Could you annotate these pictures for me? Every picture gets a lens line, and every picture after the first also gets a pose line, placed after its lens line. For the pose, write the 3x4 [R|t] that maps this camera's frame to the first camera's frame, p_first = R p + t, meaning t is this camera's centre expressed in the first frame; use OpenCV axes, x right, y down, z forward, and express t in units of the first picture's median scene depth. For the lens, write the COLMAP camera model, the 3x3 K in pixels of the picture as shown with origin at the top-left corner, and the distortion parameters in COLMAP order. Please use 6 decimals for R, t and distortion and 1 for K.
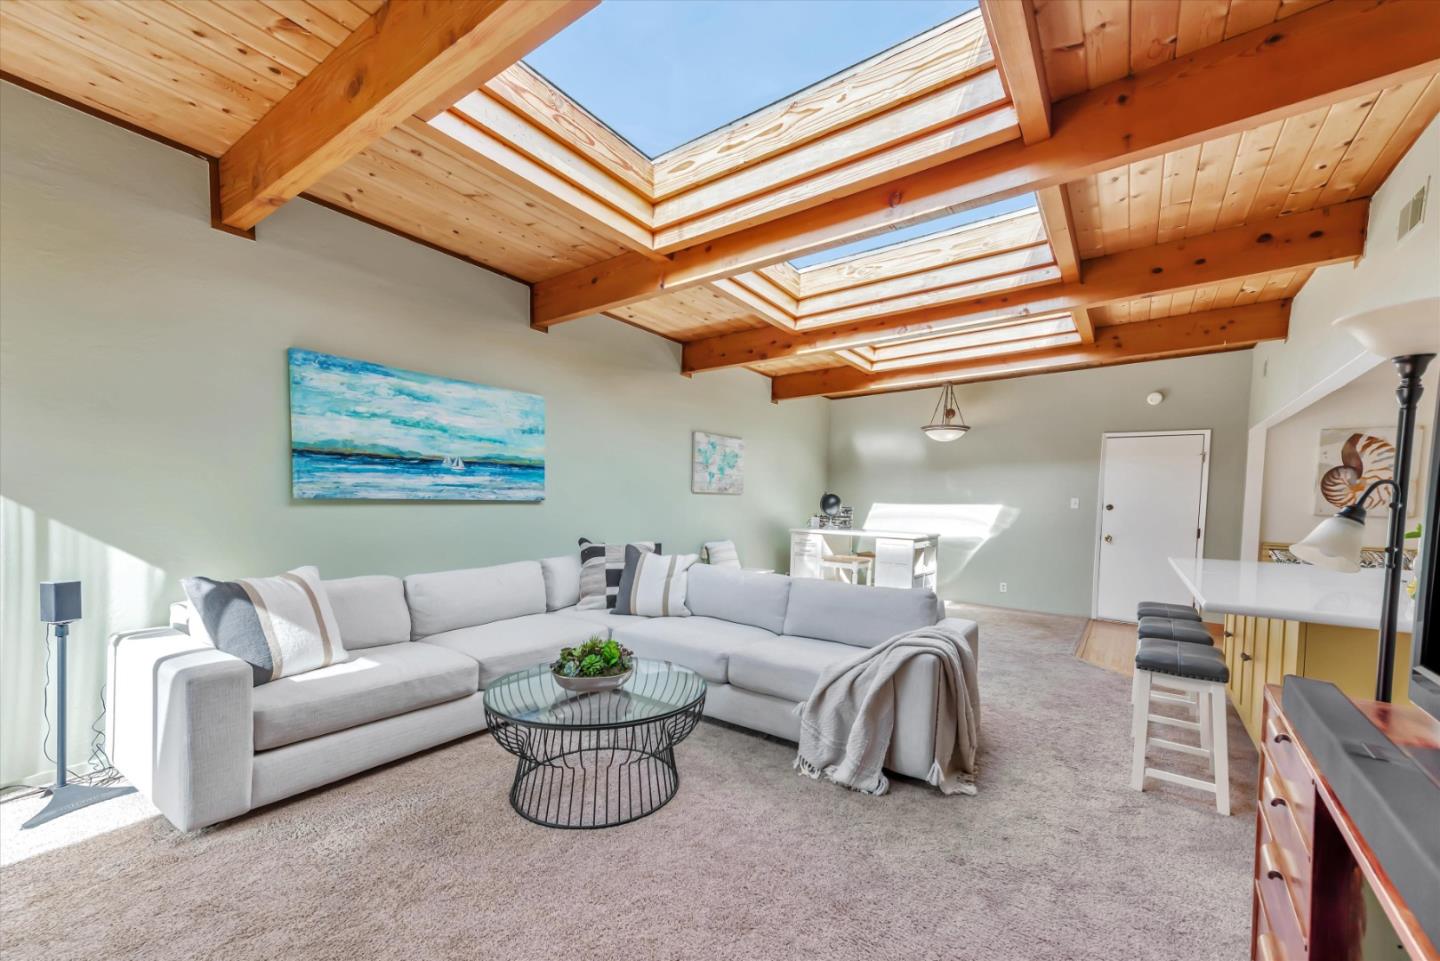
lens RADIAL K [[572.2, 0, 725.4], [0, 572.2, 528.0], [0, 0, 1]] dist [0.020899, 0.000018]
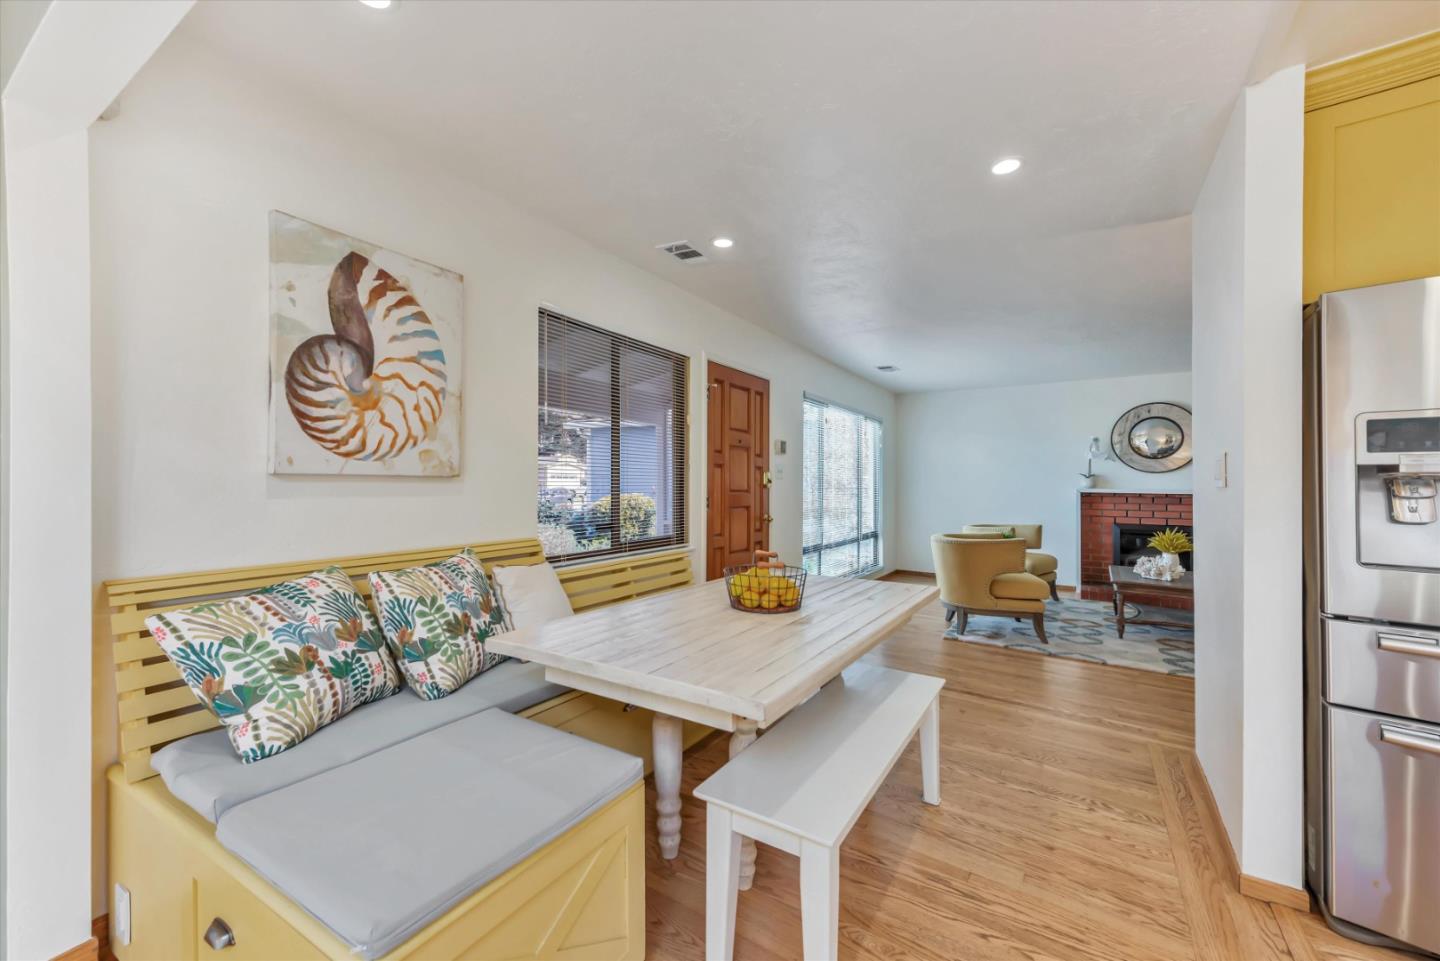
lens RADIAL K [[570.8, 0, 740.9], [0, 570.8, 485.6], [0, 0, 1]] dist [0.032355, 0.000074]
pose [[-0.084375, -0.031352, 0.995941, 0.678311], [0.039445, 0.998616, 0.034778, -0.017381], [-0.995653, 0.042219, -0.083021, 0.785421]]
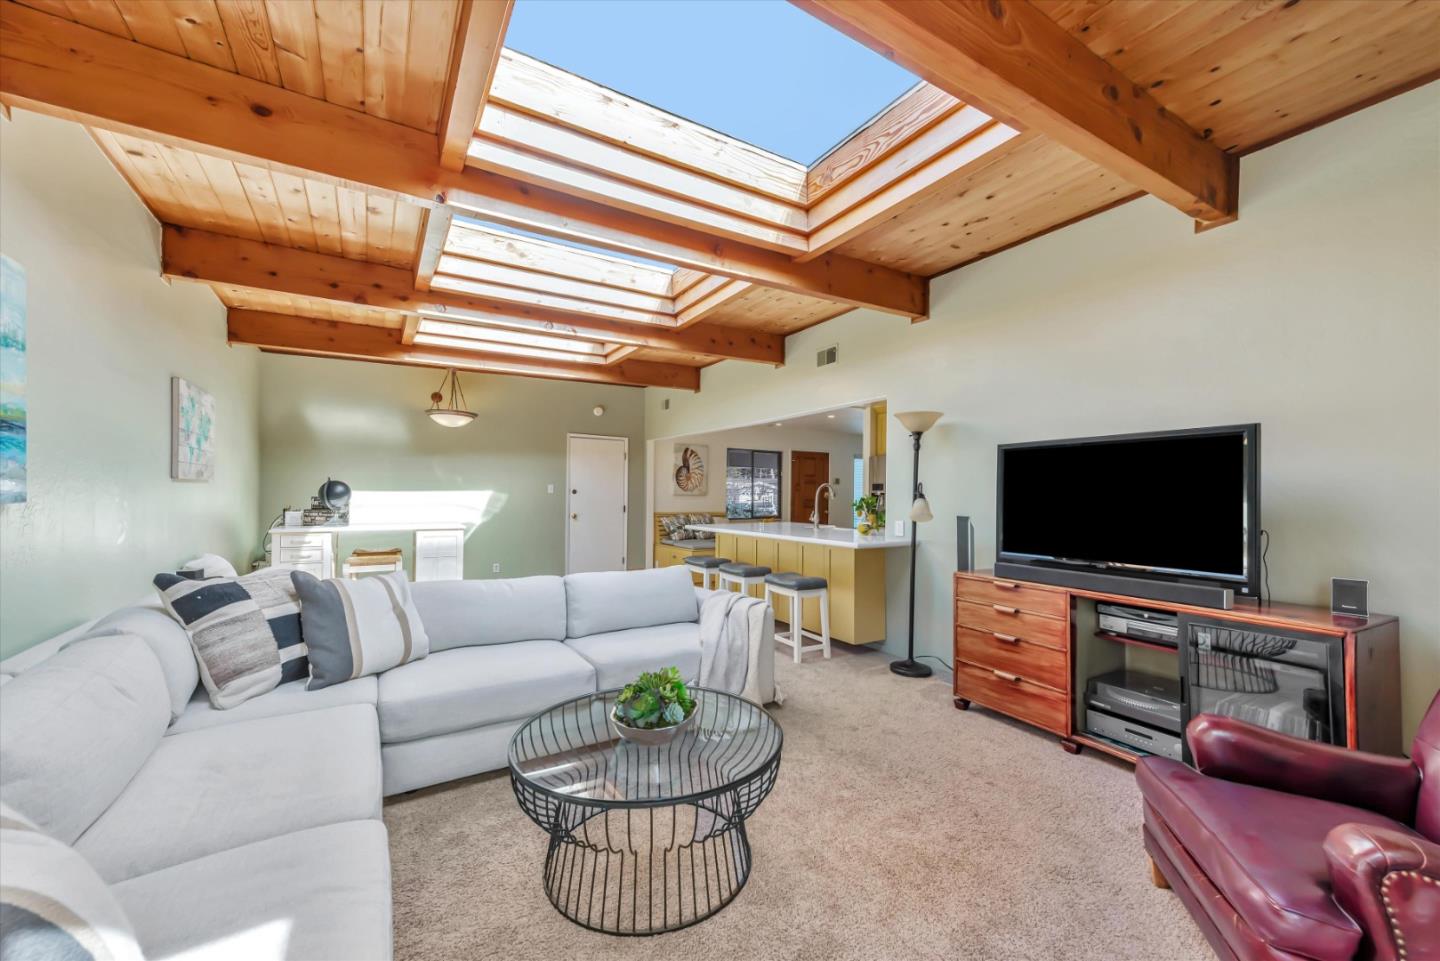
lens RADIAL K [[564.5, 0, 717.7], [0, 564.5, 494.0], [0, 0, 1]] dist [0.001044, 0.000006]
pose [[0.375405, -0.021296, 0.926616, -0.434373], [0.044581, 0.998994, 0.004898, -0.027163], [-0.925788, 0.039471, 0.375977, 0.290092]]
